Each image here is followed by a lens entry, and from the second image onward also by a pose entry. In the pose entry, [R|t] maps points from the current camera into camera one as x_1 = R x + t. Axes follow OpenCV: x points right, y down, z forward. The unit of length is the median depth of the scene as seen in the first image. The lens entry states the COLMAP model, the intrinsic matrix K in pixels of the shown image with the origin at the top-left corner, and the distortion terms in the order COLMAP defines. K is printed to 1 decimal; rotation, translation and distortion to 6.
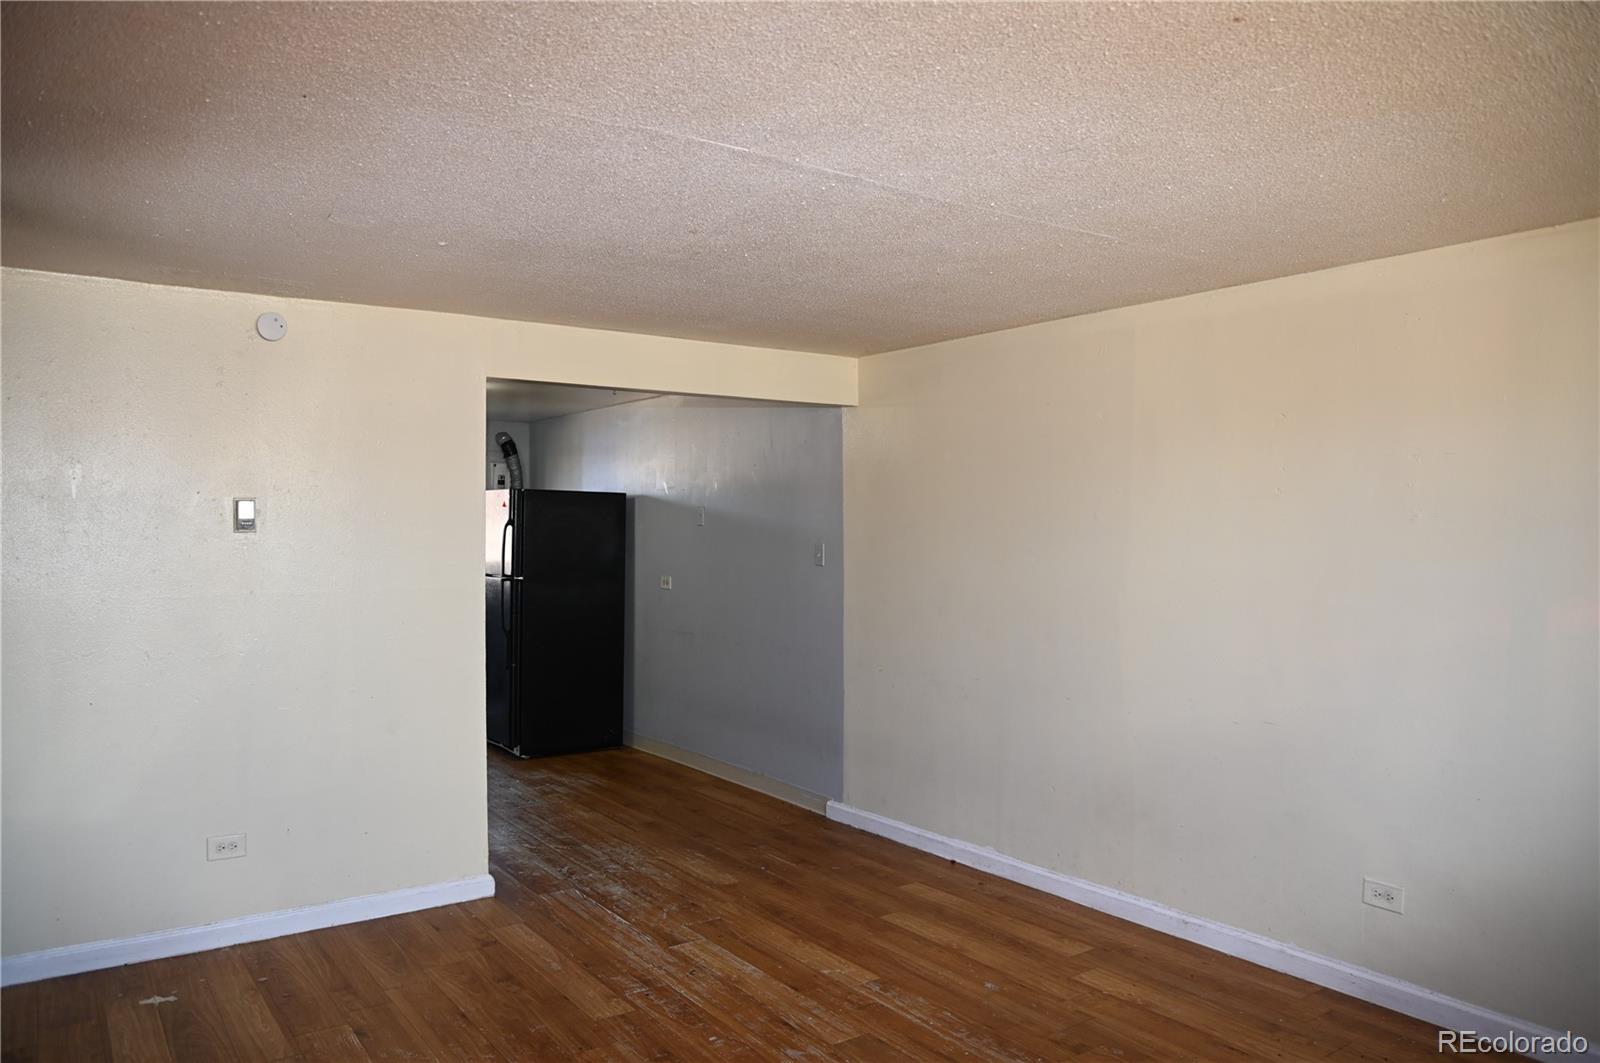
lens RADIAL K [[1119.9, 0, 798.0], [0, 1119.9, 539.0], [0, 0, 1]] dist [-0.112206, 0.079390]
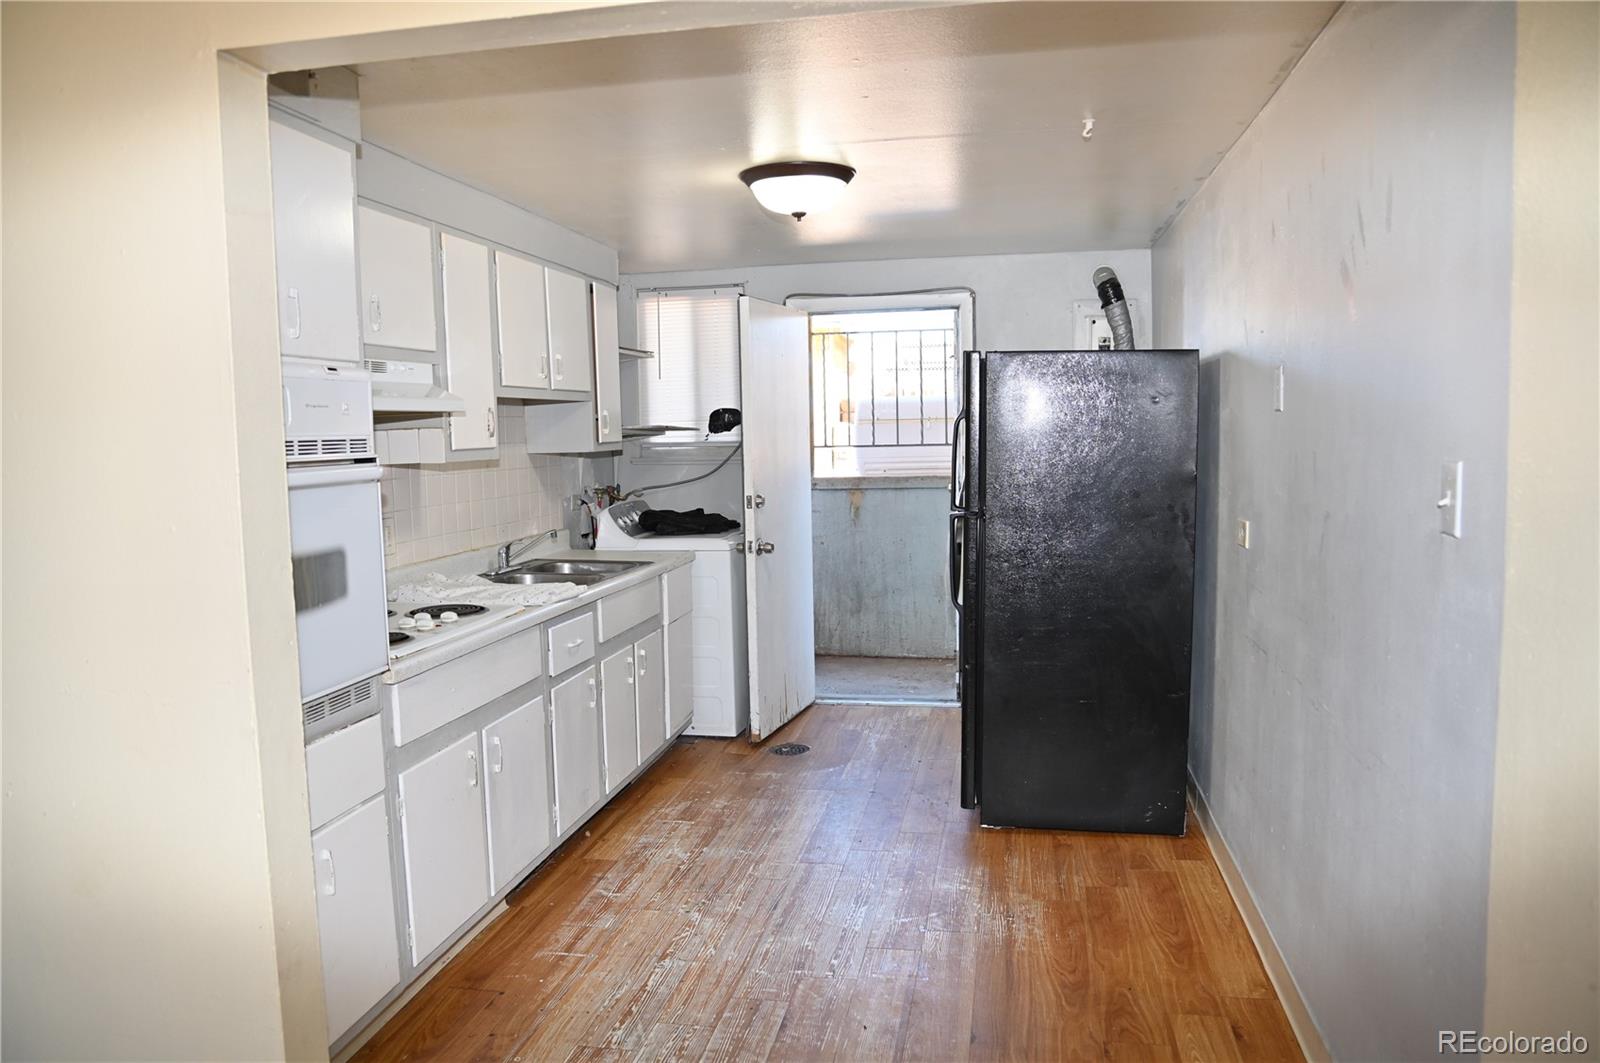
lens RADIAL K [[1119.9, 0, 798.0], [0, 1119.9, 539.0], [0, 0, 1]] dist [-0.112206, 0.079390]
pose [[0.690920, 0.052472, -0.721025, 0.169961], [0.017758, 0.995830, 0.089487, -0.006676], [0.722713, -0.074632, 0.687107, 1.060621]]
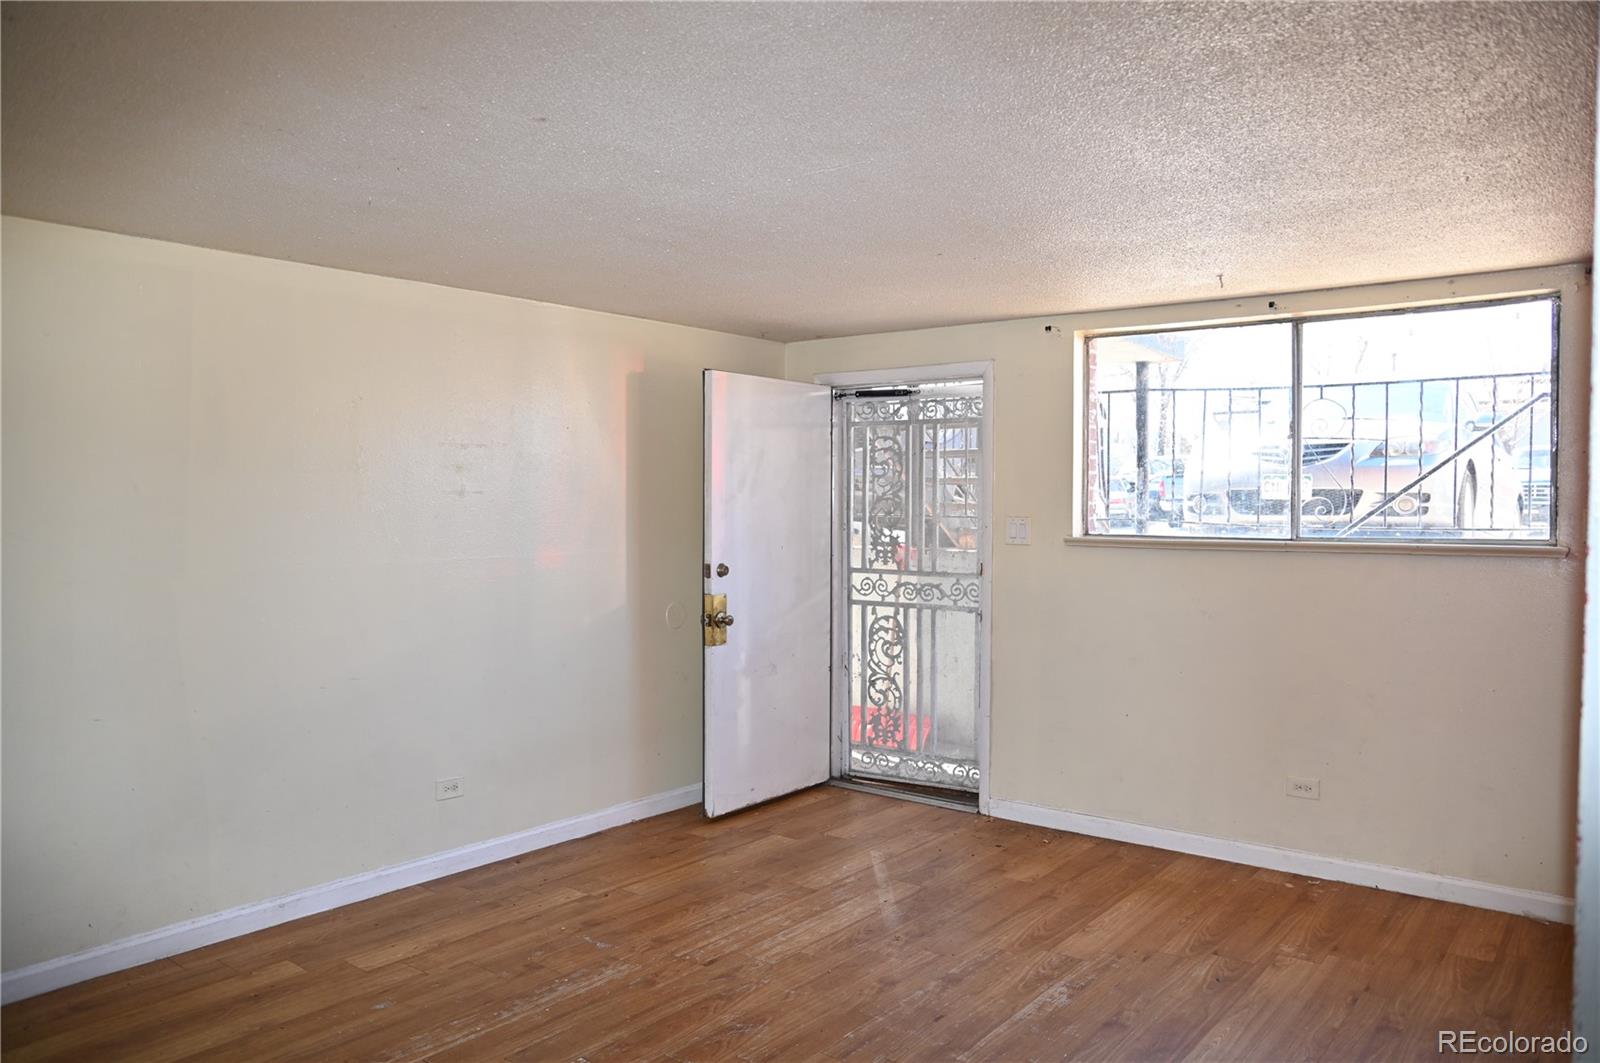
lens RADIAL K [[1119.9, 0, 798.0], [0, 1119.9, 539.0], [0, 0, 1]] dist [-0.112206, 0.079390]
pose [[-0.270131, -0.044634, 0.961788, -0.740153], [0.005229, 0.998842, 0.047823, -0.027853], [-0.962809, 0.017948, -0.269585, 0.848620]]
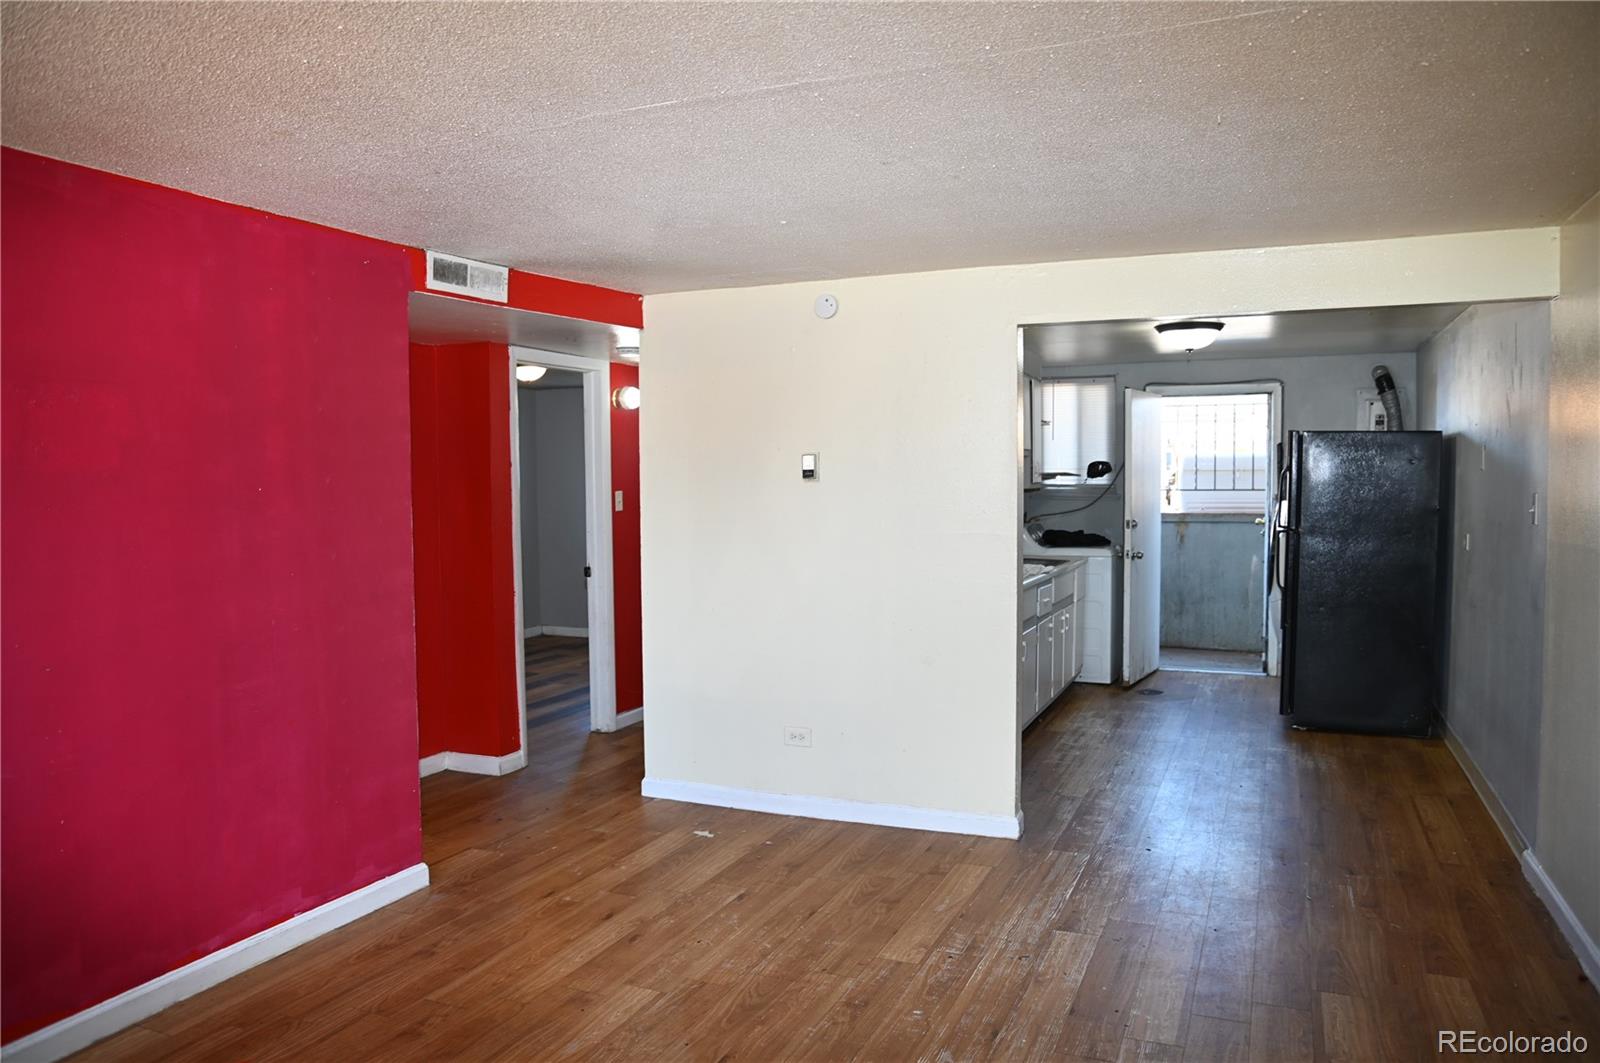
lens RADIAL K [[1119.9, 0, 798.0], [0, 1119.9, 539.0], [0, 0, 1]] dist [-0.112206, 0.079390]
pose [[0.516066, 0.039067, -0.855658, 0.582197], [0.002129, 0.998898, 0.046891, 0.000094], [0.856546, -0.026020, 0.515414, 0.374529]]
